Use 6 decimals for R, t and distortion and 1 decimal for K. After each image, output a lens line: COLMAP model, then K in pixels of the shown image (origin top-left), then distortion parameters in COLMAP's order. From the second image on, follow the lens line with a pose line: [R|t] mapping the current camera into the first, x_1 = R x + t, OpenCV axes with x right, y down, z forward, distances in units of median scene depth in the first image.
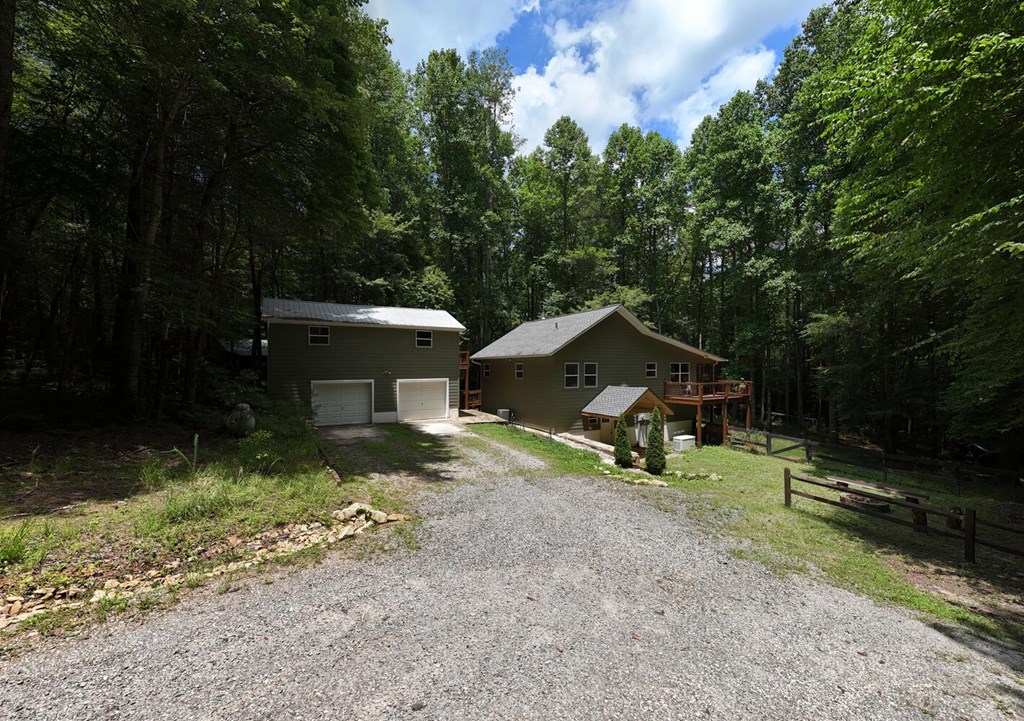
lens RADIAL K [[419.5, 0, 507.5], [0, 419.5, 359.4], [0, 0, 1]] dist [0.001526, 0.000338]
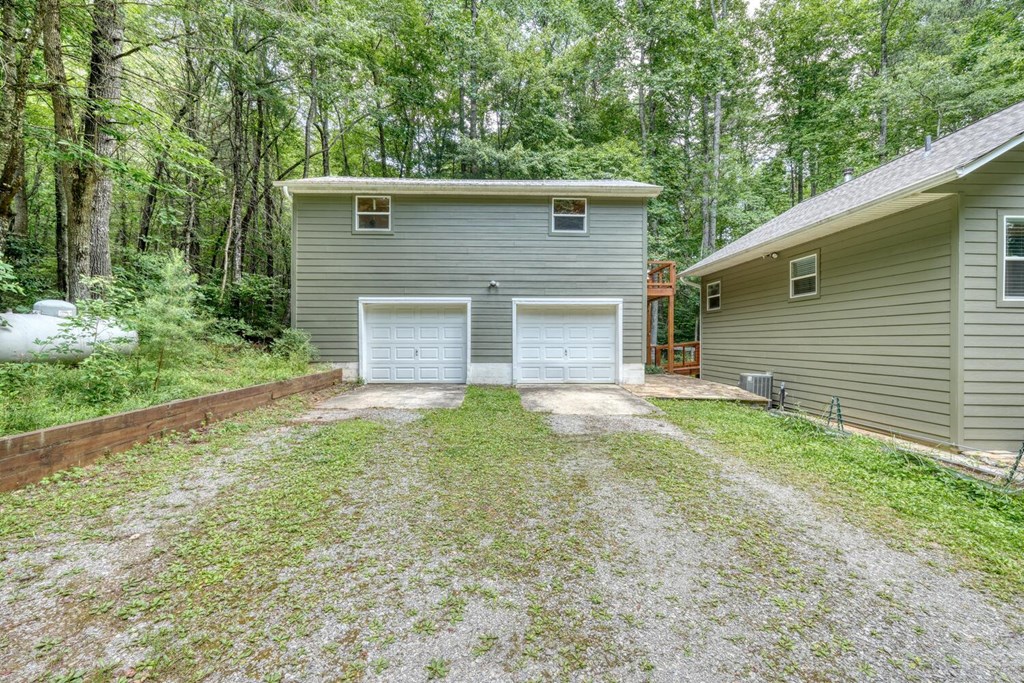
lens RADIAL K [[430.5, 0, 509.3], [0, 430.5, 339.8], [0, 0, 1]] dist [-0.011020, 0.004547]
pose [[0.885997, 0.018718, -0.463313, -0.029988], [-0.009674, 0.999714, 0.021890, 0.087935], [0.463590, -0.014912, 0.885924, 0.553299]]
